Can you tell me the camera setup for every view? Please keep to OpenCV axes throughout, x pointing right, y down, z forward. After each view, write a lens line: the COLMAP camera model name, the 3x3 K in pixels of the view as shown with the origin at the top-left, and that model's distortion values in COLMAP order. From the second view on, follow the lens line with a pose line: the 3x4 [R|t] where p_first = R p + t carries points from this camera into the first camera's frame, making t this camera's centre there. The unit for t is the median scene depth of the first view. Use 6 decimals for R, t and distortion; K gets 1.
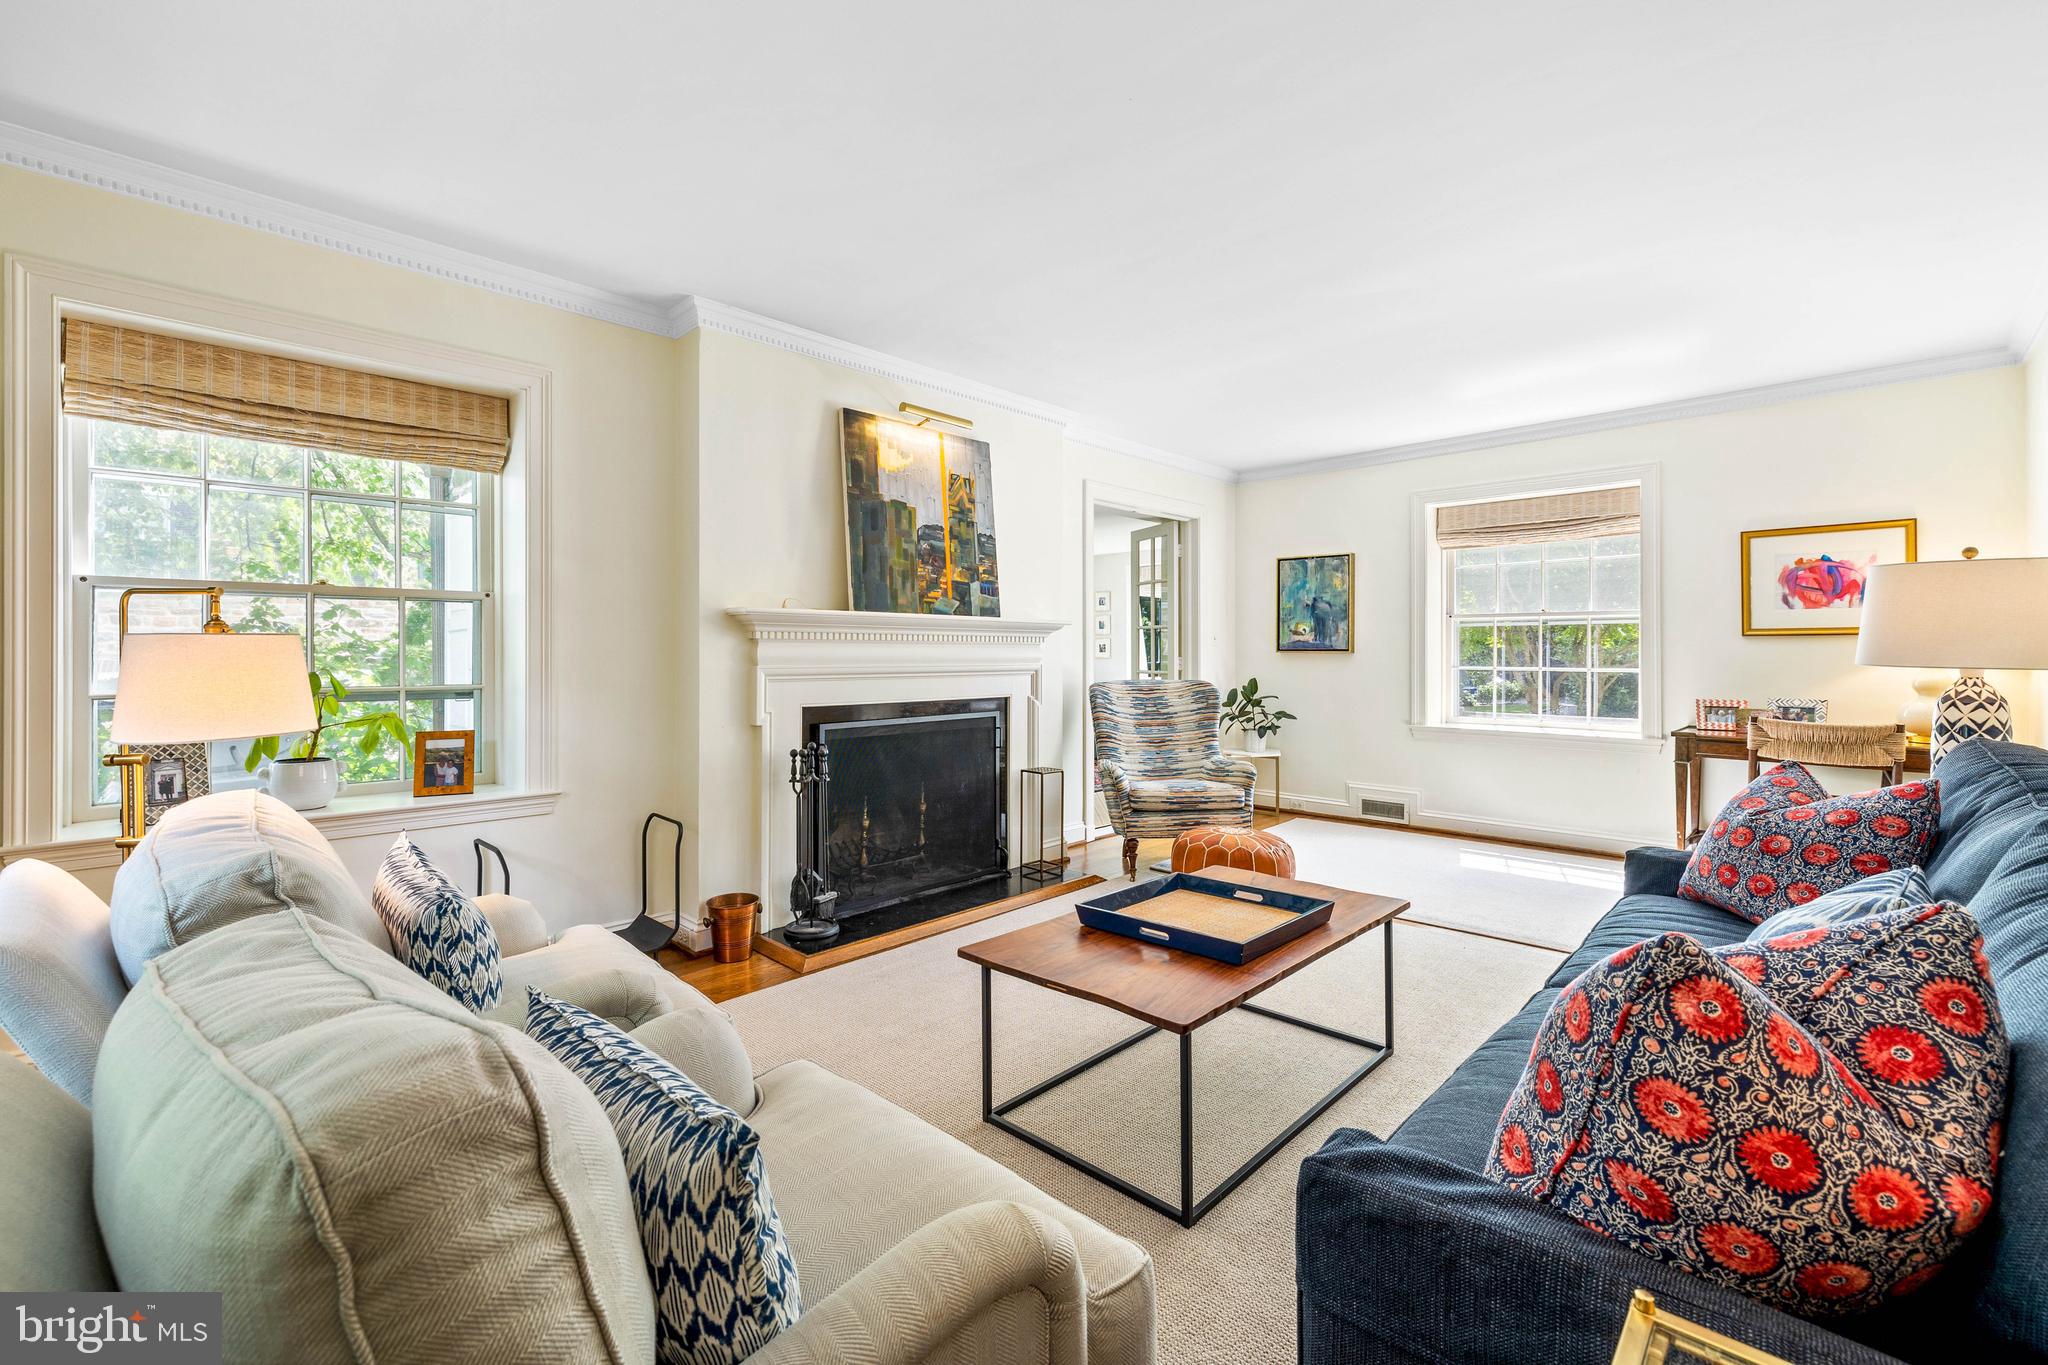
lens RADIAL K [[878.1, 0, 1031.7], [0, 878.1, 660.1], [0, 0, 1]] dist [0.000784, 0.000006]
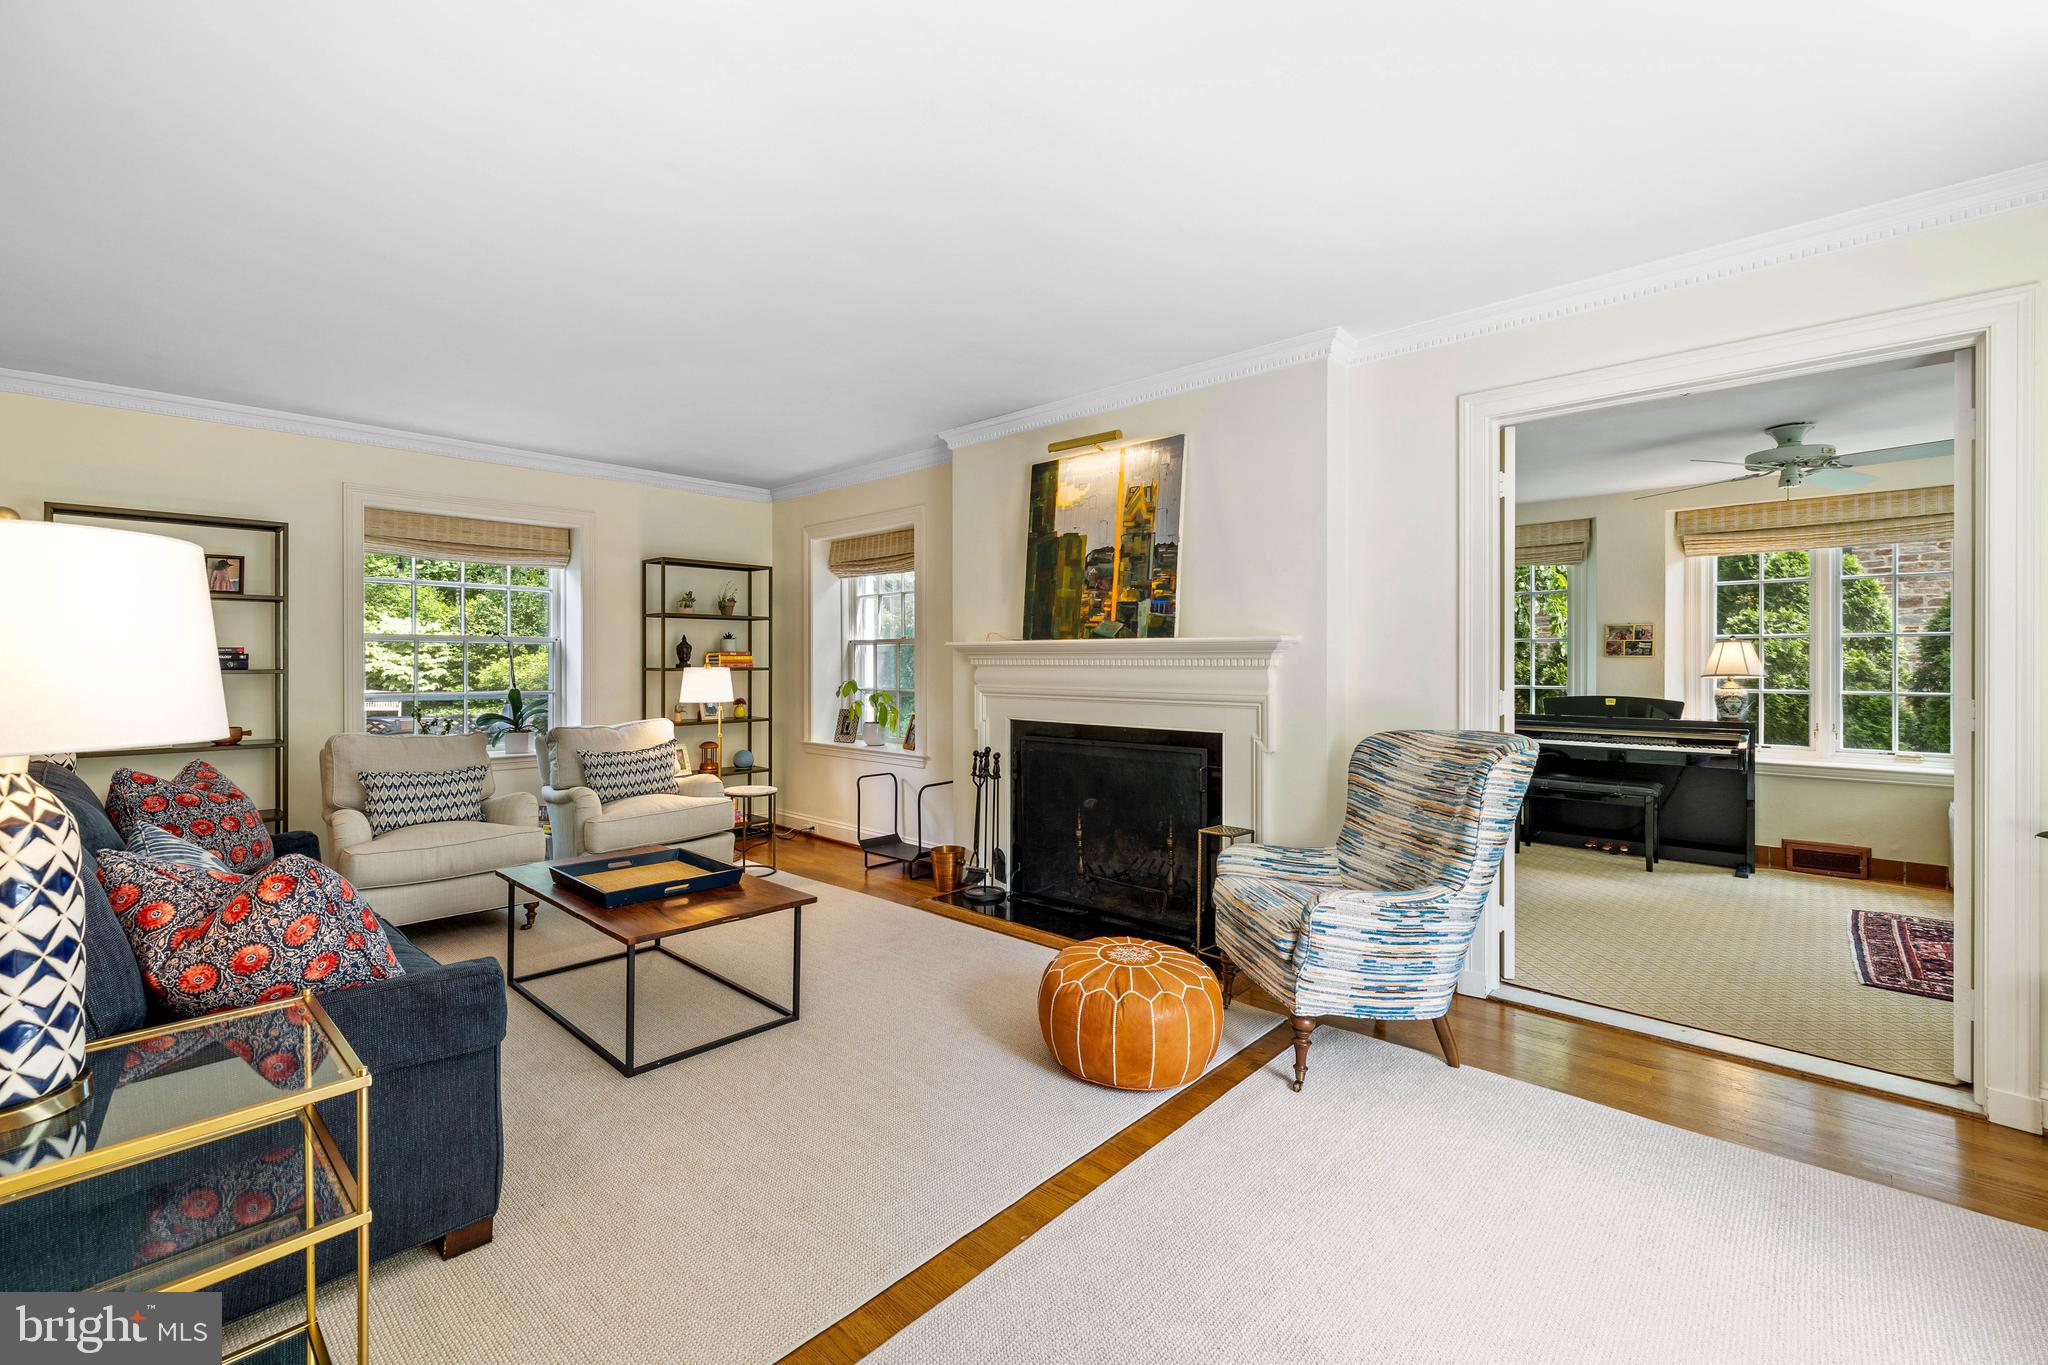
lens RADIAL K [[878.1, 0, 1015.0], [0, 878.1, 666.4], [0, 0, 1]] dist [0.000784, 0.000006]
pose [[0.010086, 0.010233, -0.999897, 0.863201], [-0.001002, 0.999947, 0.010223, -0.030193], [0.999949, 0.000899, 0.010096, 0.878626]]
